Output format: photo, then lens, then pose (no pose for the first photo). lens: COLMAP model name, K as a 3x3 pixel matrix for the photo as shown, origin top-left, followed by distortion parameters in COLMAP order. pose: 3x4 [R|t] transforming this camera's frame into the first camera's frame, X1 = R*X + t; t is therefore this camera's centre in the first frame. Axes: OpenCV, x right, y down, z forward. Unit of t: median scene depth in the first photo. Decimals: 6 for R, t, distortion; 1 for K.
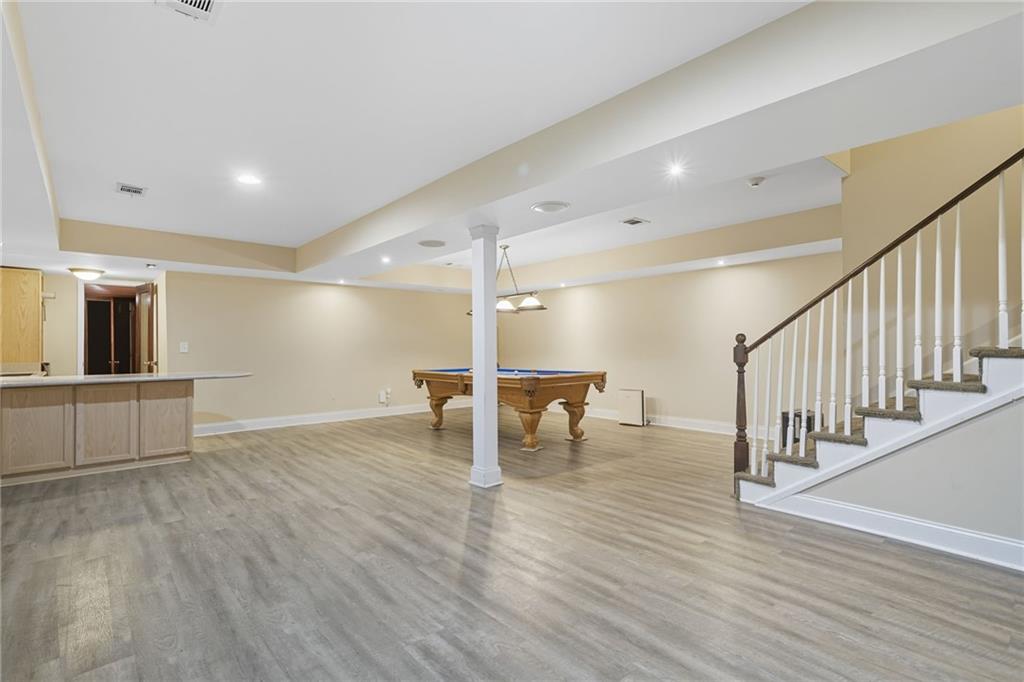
lens RADIAL K [[516.6, 0, 511.5], [0, 516.6, 342.1], [0, 0, 1]] dist [0.000329, -0.000134]
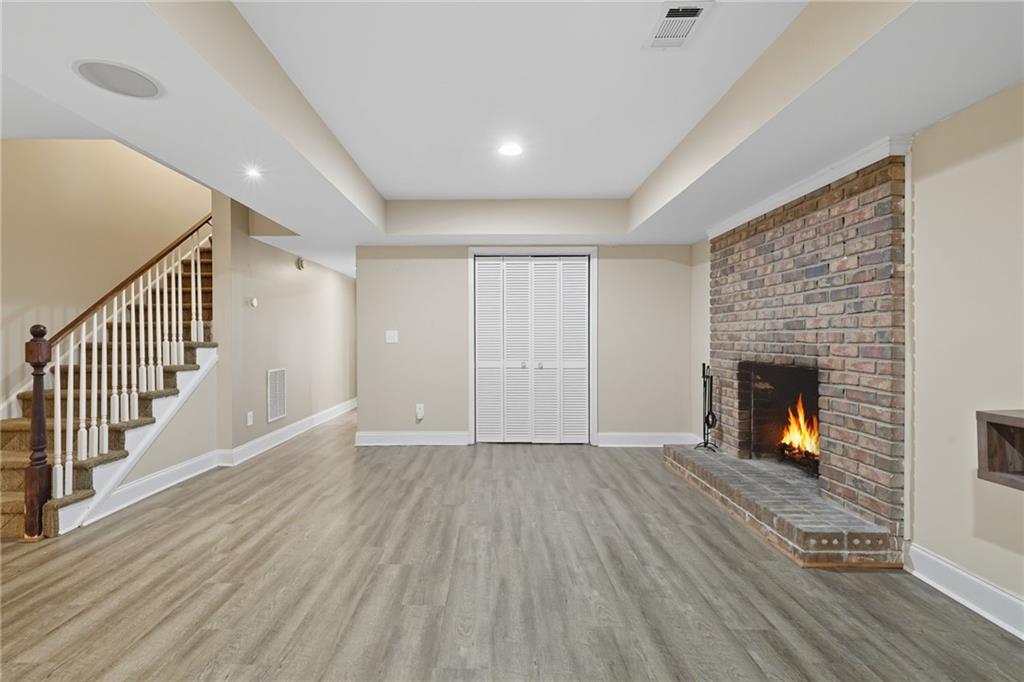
lens RADIAL K [[414.0, 0, 509.7], [0, 414.0, 343.3], [0, 0, 1]] dist [0.000430, 0.000038]
pose [[-0.765004, -0.000651, 0.644025, -0.619850], [0.002062, 0.999992, 0.003461, 0.013083], [-0.644022, 0.003975, -0.764997, 1.289863]]
